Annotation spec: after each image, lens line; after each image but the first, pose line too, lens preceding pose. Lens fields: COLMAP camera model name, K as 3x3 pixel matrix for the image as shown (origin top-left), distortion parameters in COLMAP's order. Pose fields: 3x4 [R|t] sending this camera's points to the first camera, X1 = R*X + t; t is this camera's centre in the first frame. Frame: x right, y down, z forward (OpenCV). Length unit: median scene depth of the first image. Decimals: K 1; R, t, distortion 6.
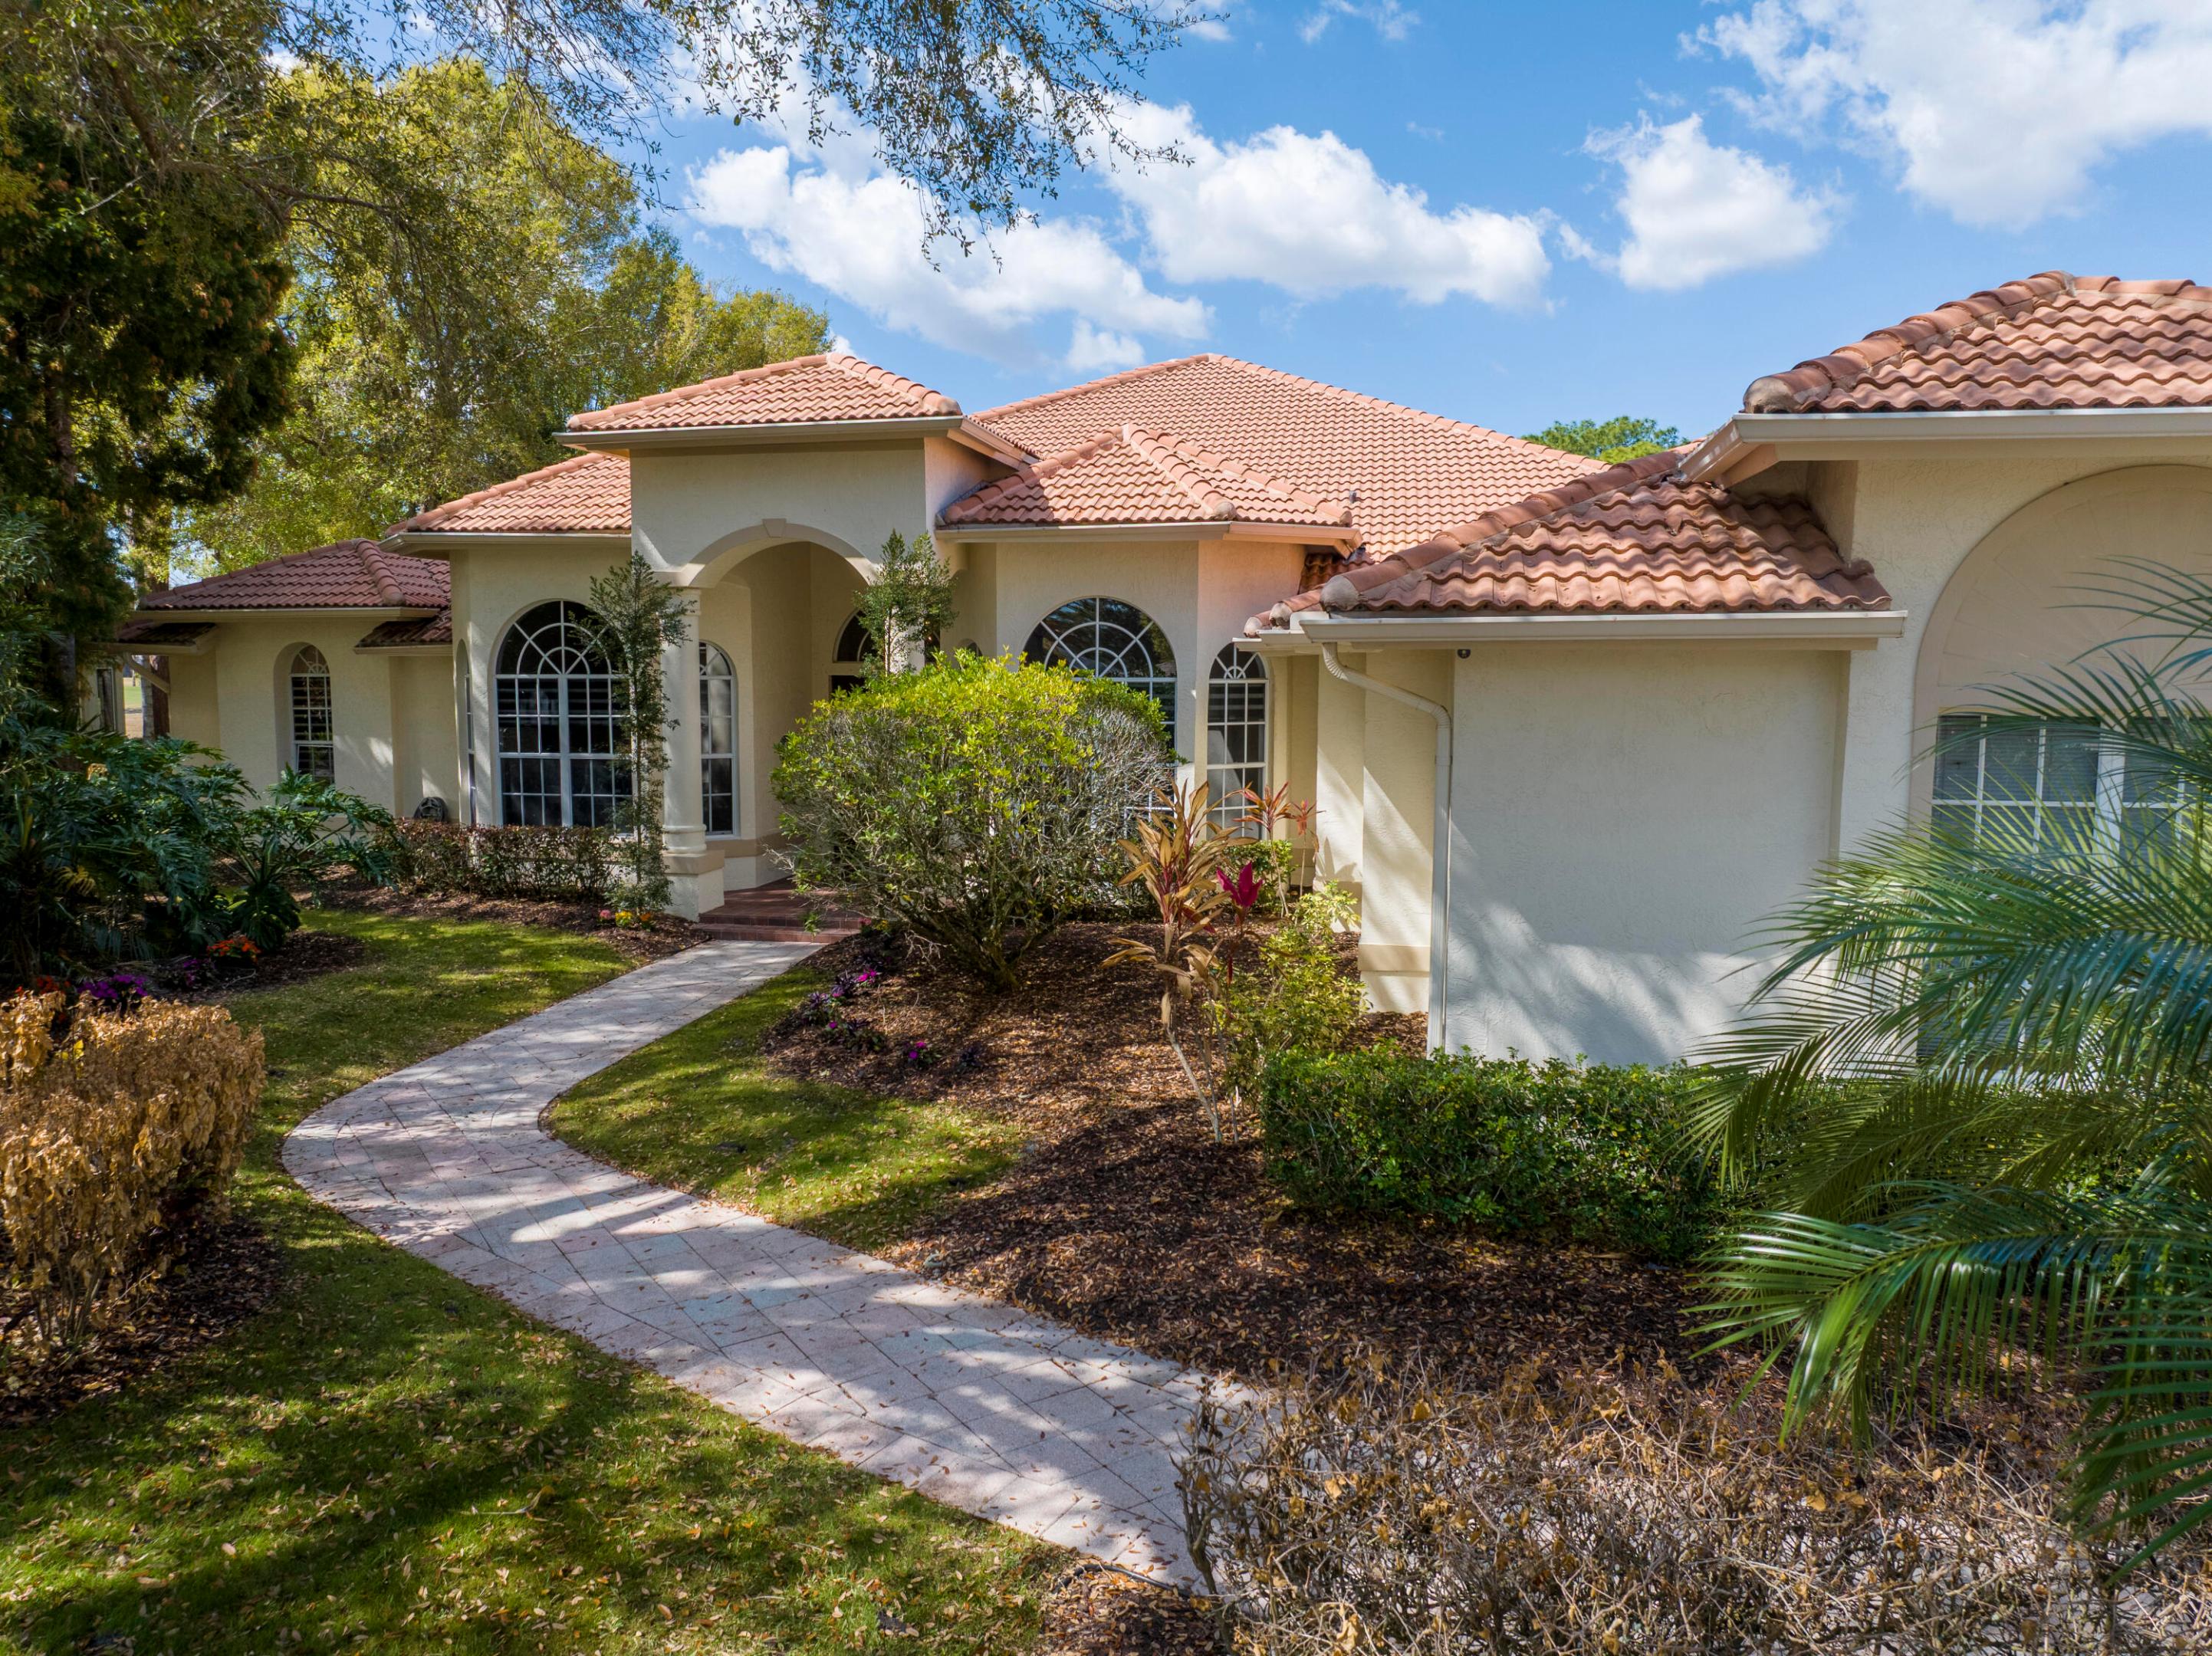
lens RADIAL K [[1540.6, 0, 1109.0], [0, 1540.6, 837.5], [0, 0, 1]] dist [-0.035648, 0.024279]
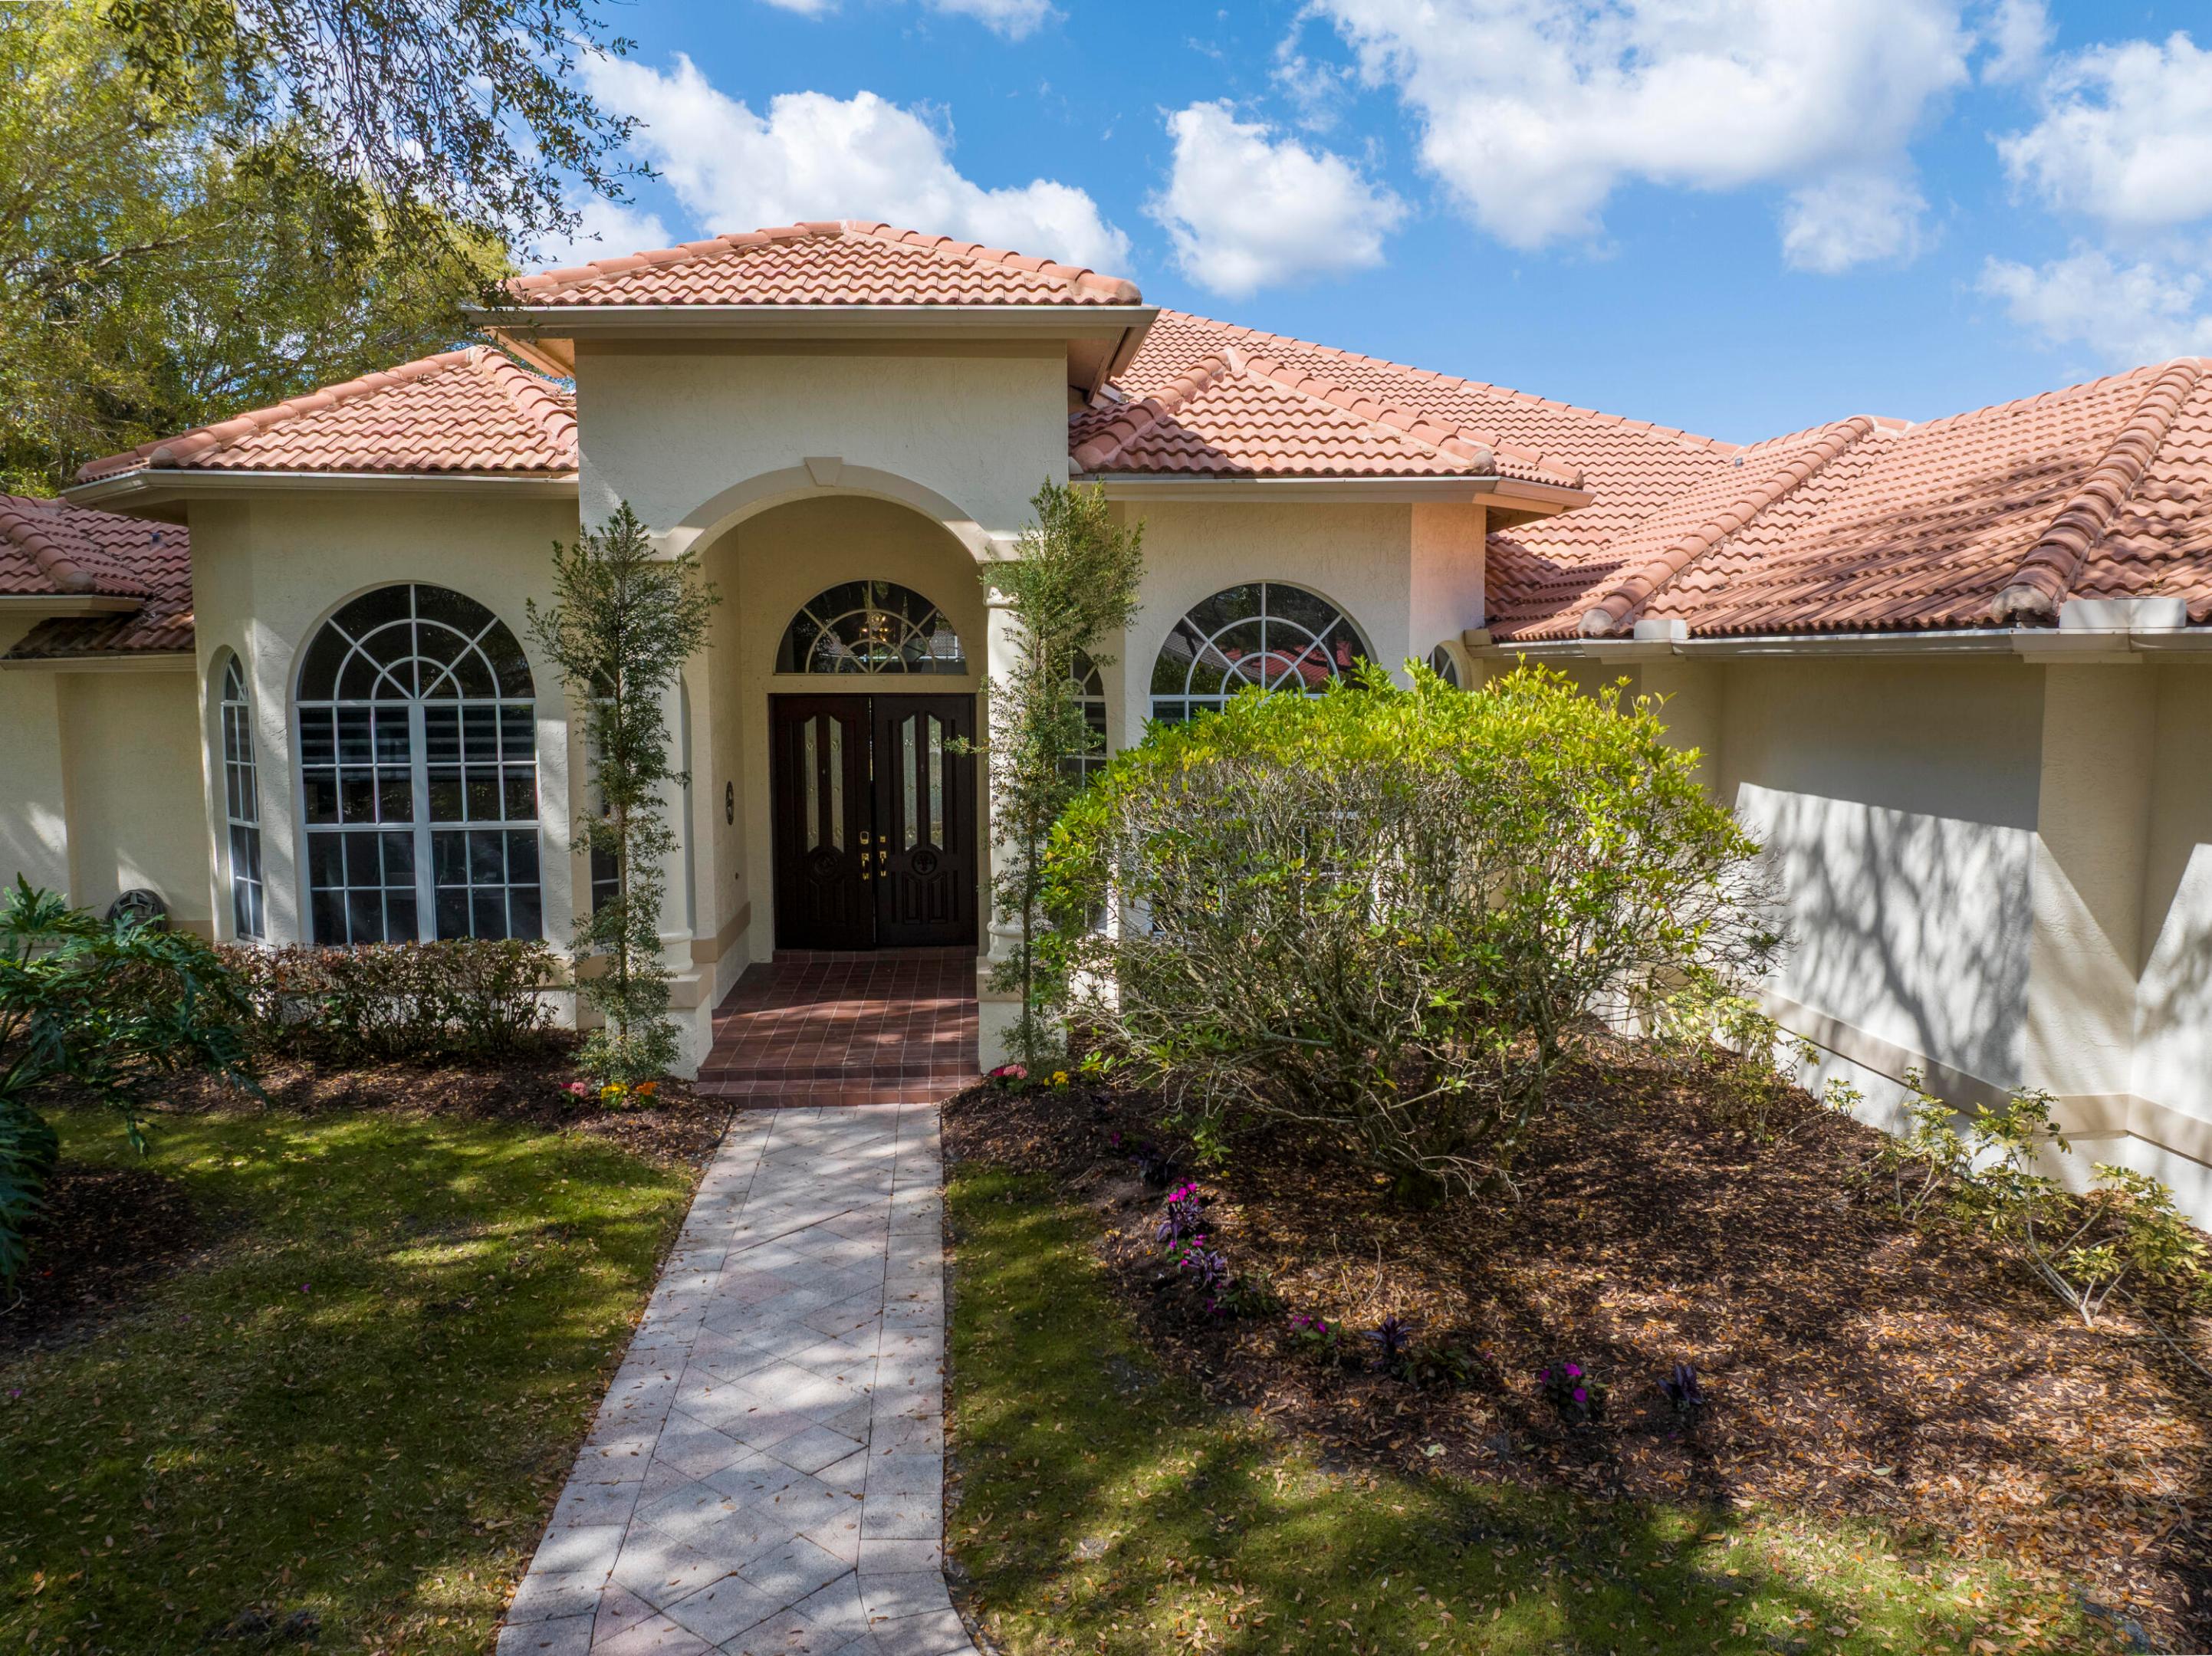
lens RADIAL K [[1559.3, 0, 1106.5], [0, 1559.3, 822.1], [0, 0, 1]] dist [-0.024796, -0.009250]
pose [[0.961192, -0.037654, 0.273299, -0.258195], [0.040015, 0.999194, -0.003070, -0.041824], [-0.272963, 0.013887, 0.961924, 0.301315]]
